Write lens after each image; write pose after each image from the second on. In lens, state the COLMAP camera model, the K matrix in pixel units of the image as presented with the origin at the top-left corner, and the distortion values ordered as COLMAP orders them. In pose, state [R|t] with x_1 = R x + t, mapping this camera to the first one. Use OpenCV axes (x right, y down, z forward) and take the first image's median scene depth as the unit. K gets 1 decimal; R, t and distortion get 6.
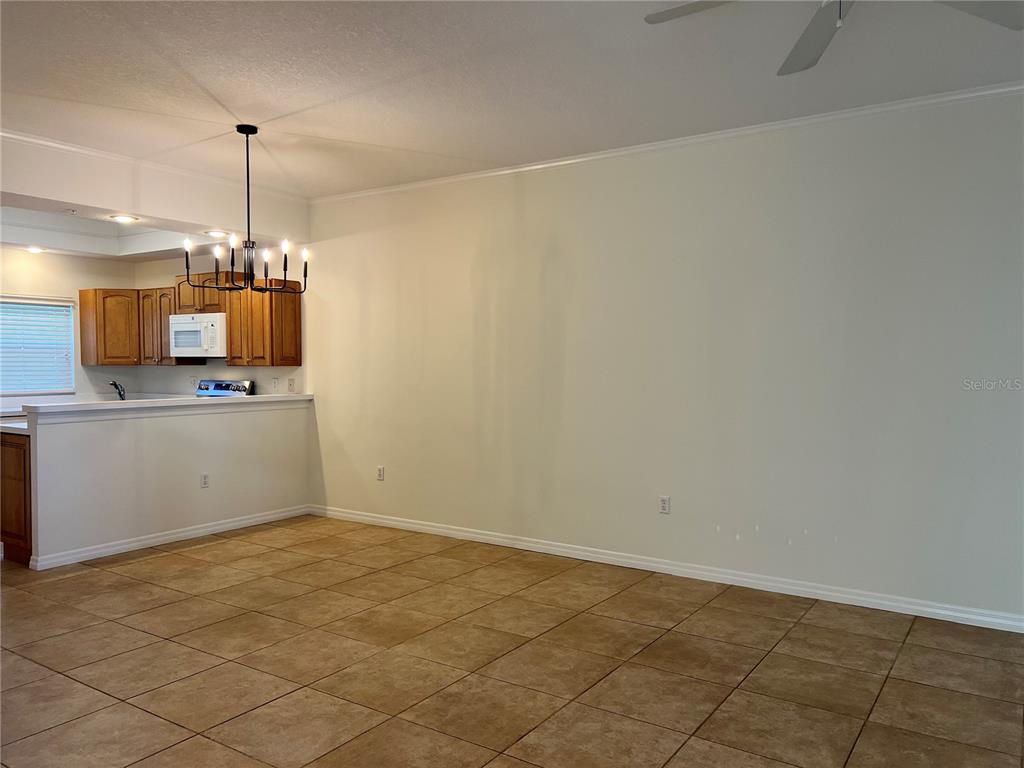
lens RADIAL K [[767.2, 0, 508.3], [0, 767.2, 389.8], [0, 0, 1]] dist [0.051115, -0.059204]
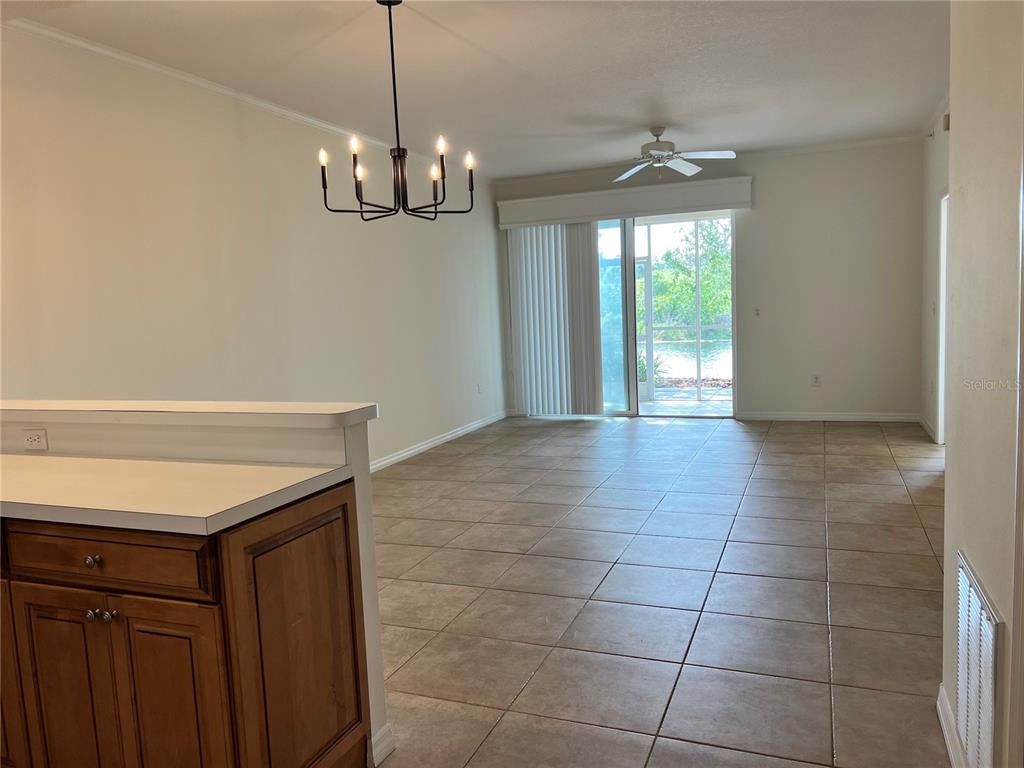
lens RADIAL K [[767.2, 0, 508.3], [0, 767.2, 389.8], [0, 0, 1]] dist [0.051115, -0.059204]
pose [[-0.214321, -0.098735, 0.971760, -1.150128], [0.080195, 0.989740, 0.118249, -0.036627], [-0.973466, 0.103274, -0.204204, 1.091662]]
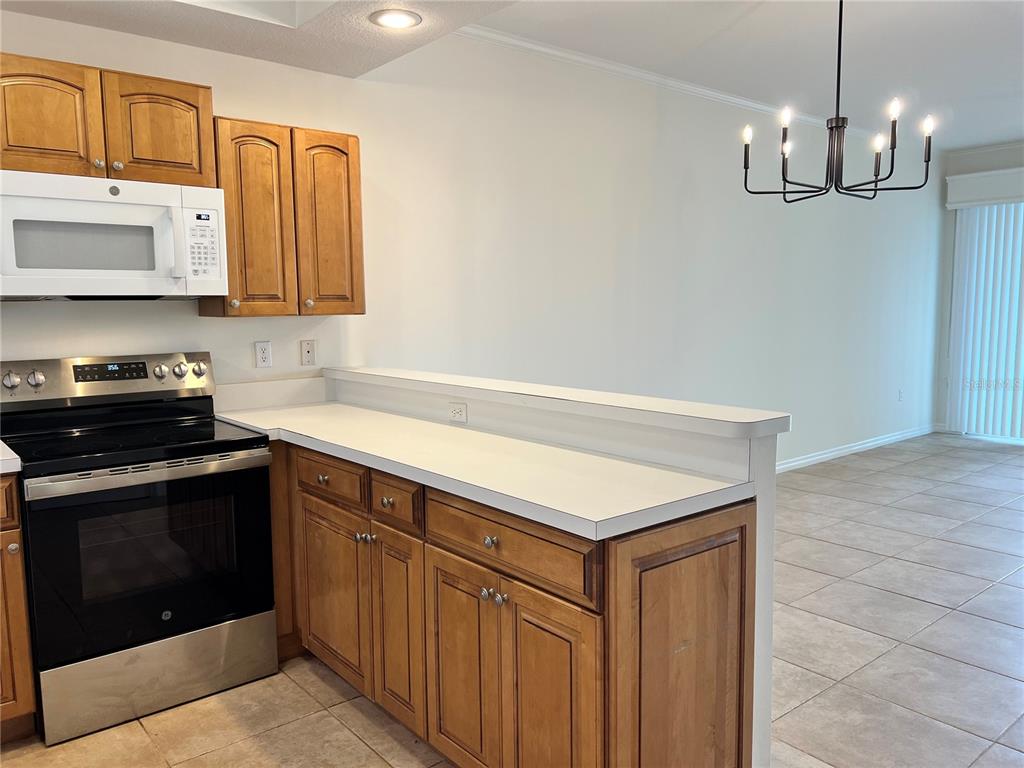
lens RADIAL K [[767.2, 0, 508.3], [0, 767.2, 389.8], [0, 0, 1]] dist [0.051115, -0.059204]
pose [[0.282130, -0.110558, 0.952985, -1.097840], [0.046557, 0.993745, 0.101503, -0.040224], [-0.958246, 0.015731, 0.285513, 1.102032]]
